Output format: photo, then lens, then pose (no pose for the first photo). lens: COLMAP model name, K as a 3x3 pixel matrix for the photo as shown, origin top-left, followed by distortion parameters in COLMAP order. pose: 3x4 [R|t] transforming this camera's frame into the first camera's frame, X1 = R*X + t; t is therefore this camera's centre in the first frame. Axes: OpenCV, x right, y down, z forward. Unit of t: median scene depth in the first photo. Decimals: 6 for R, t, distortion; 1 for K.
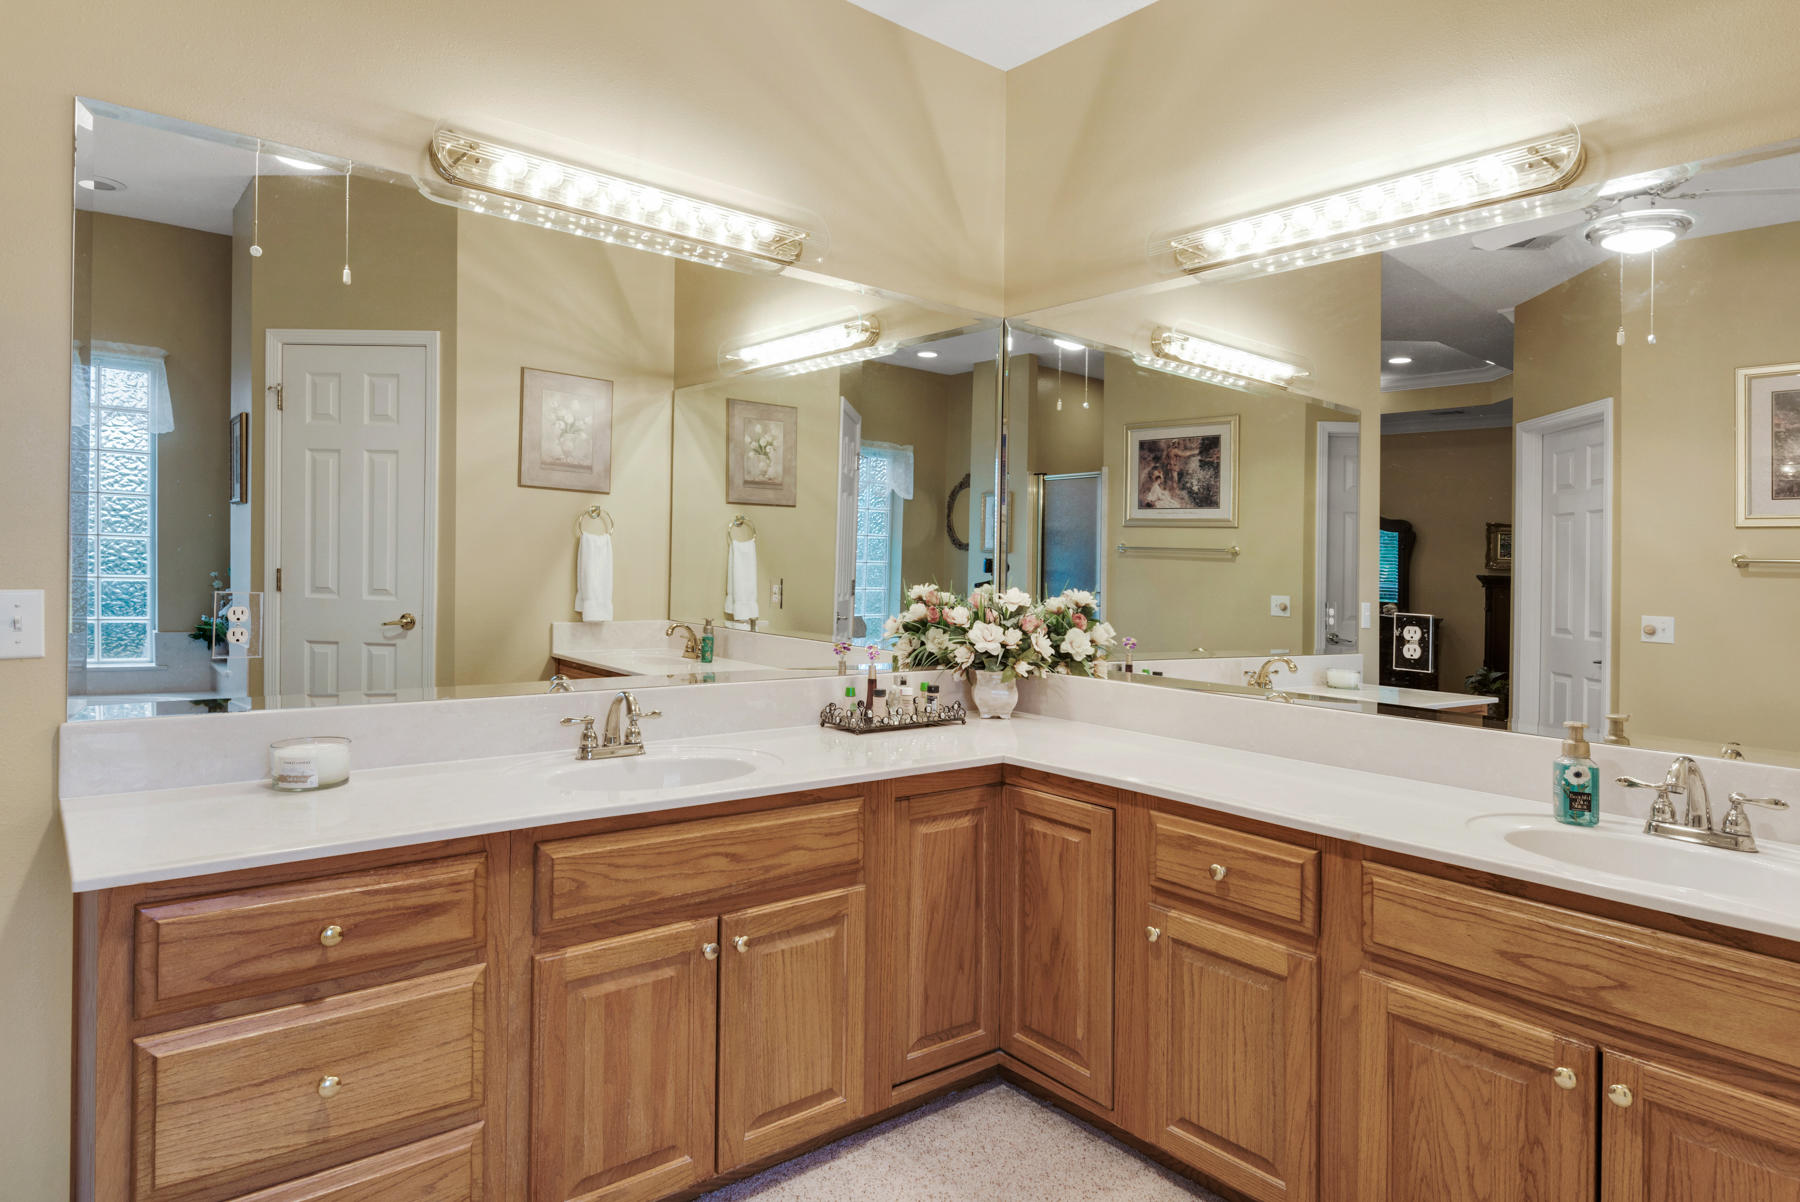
lens RADIAL K [[1039.2, 0, 899.5], [0, 1039.2, 582.9], [0, 0, 1]] dist [0.001567, 0.000255]
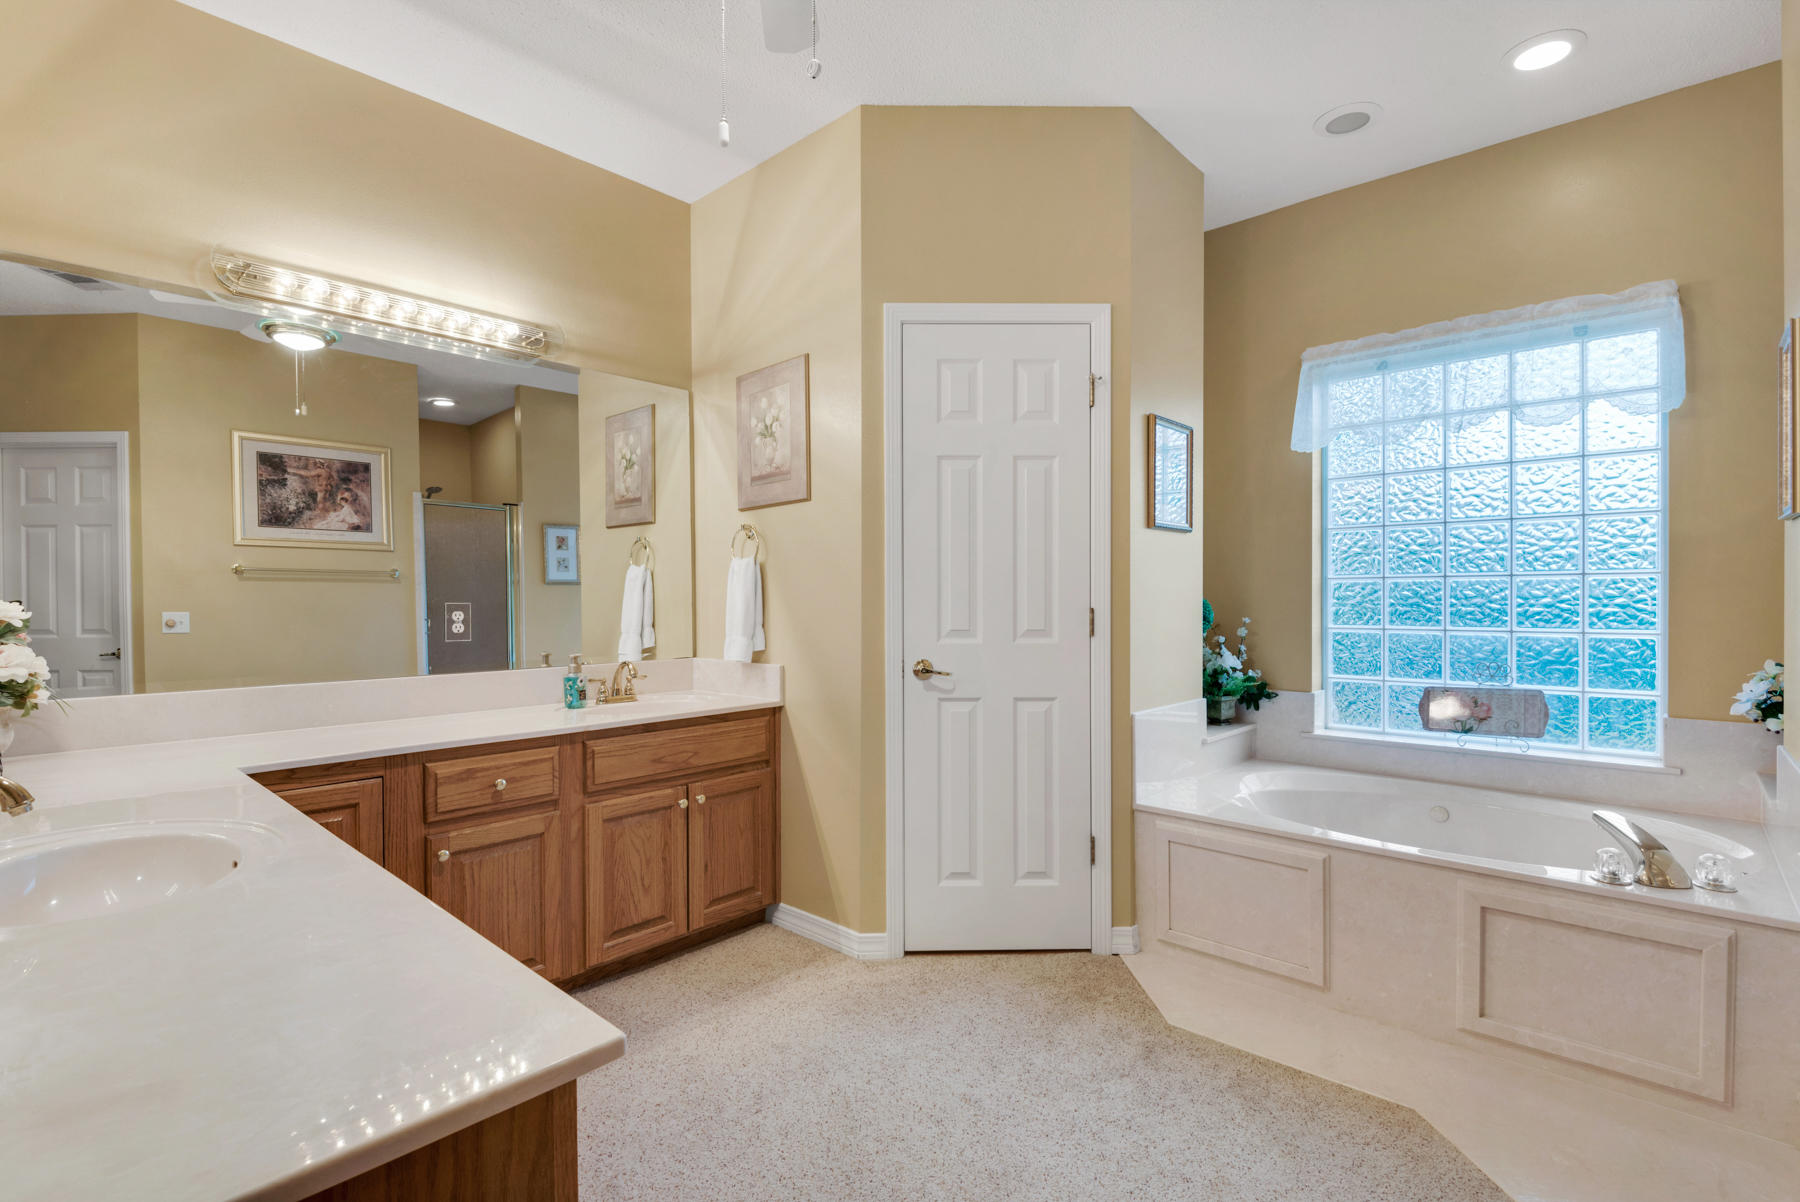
lens RADIAL K [[833.9, 0, 902.2], [0, 833.9, 600.9], [0, 0, 1]] dist [-0.013435, -0.003127]
pose [[-0.144845, -0.030402, 0.988987, -0.794299], [0.015032, 0.999345, 0.032922, -0.003117], [-0.989340, 0.019635, -0.144293, 0.541053]]
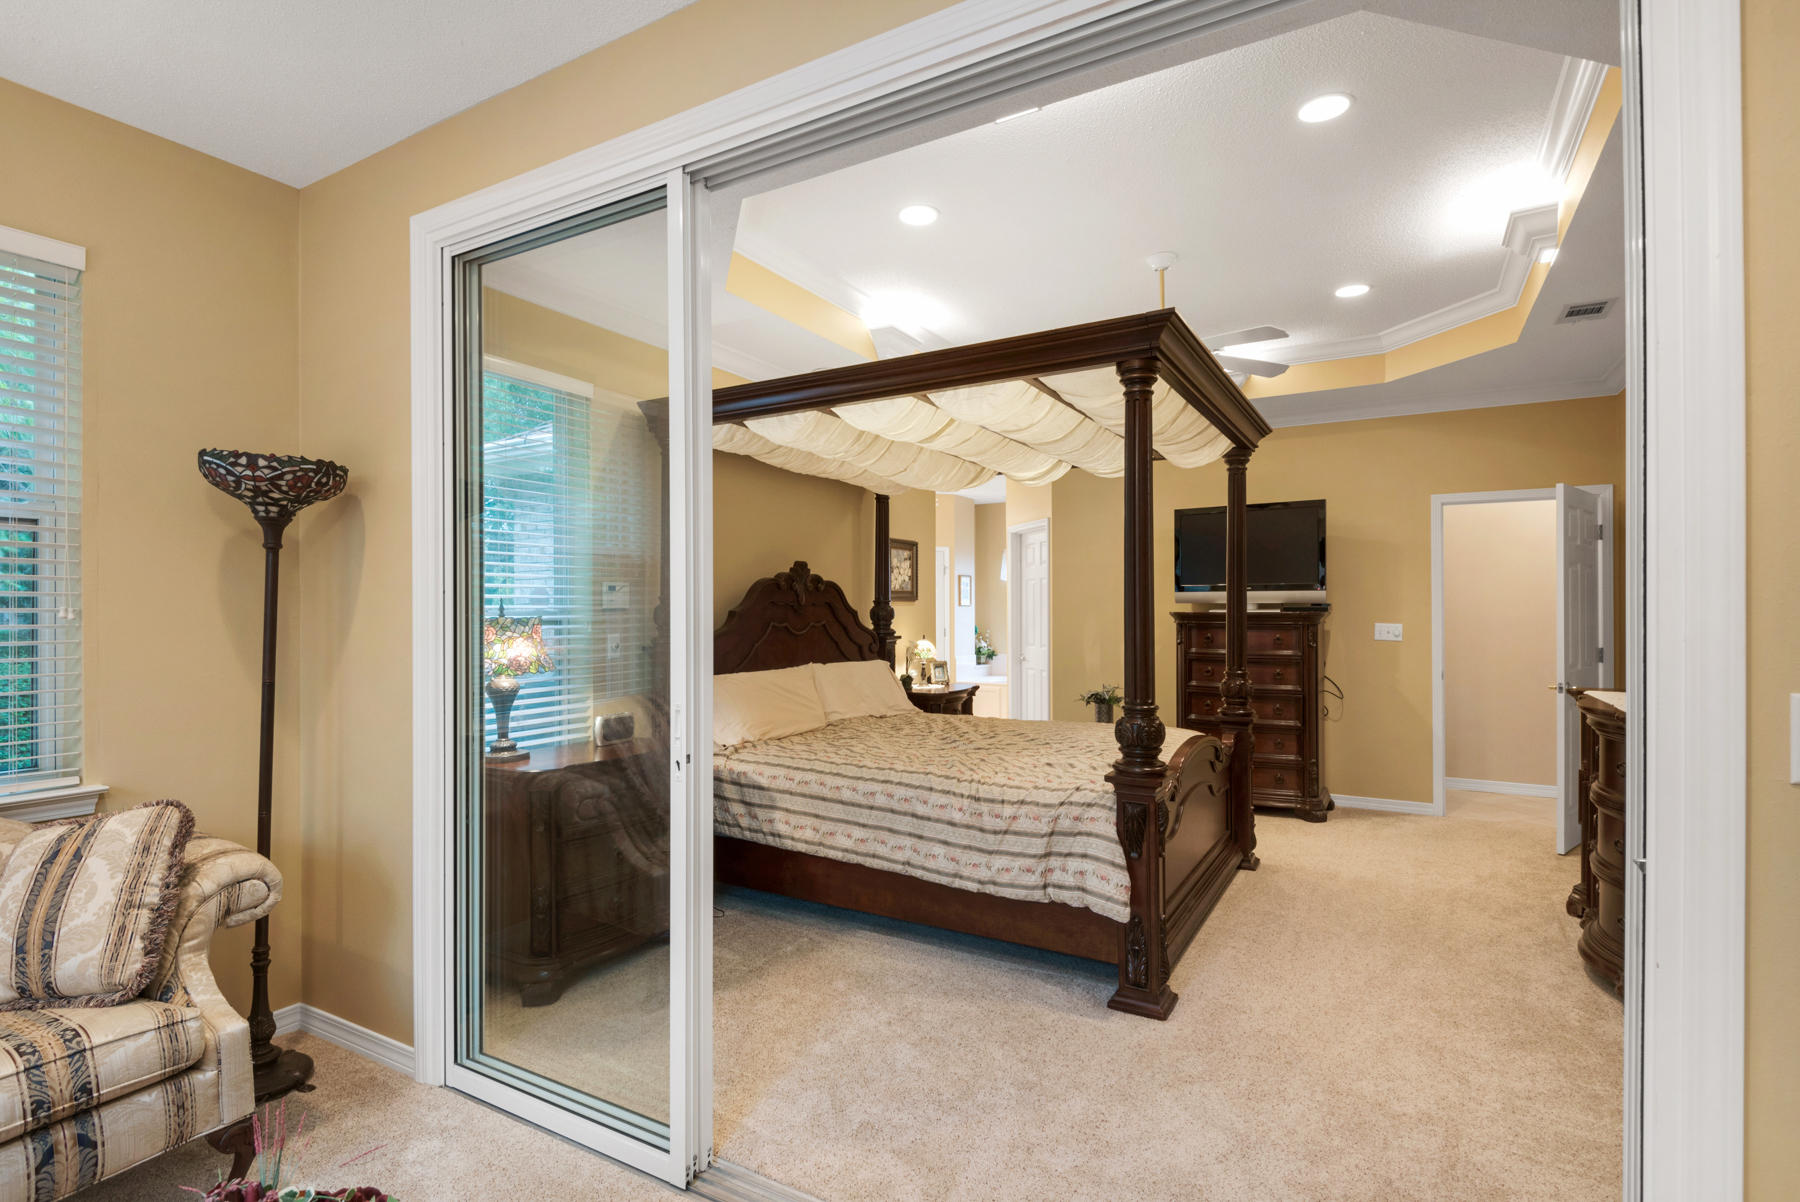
lens RADIAL K [[874.3, 0, 896.9], [0, 874.3, 607.7], [0, 0, 1]] dist [0.001988, 0.000111]
pose [[-0.361025, -0.019218, 0.932358, -3.770644], [0.009938, 0.999652, 0.024454, -0.169265], [-0.932503, 0.018094, -0.360709, 1.954583]]
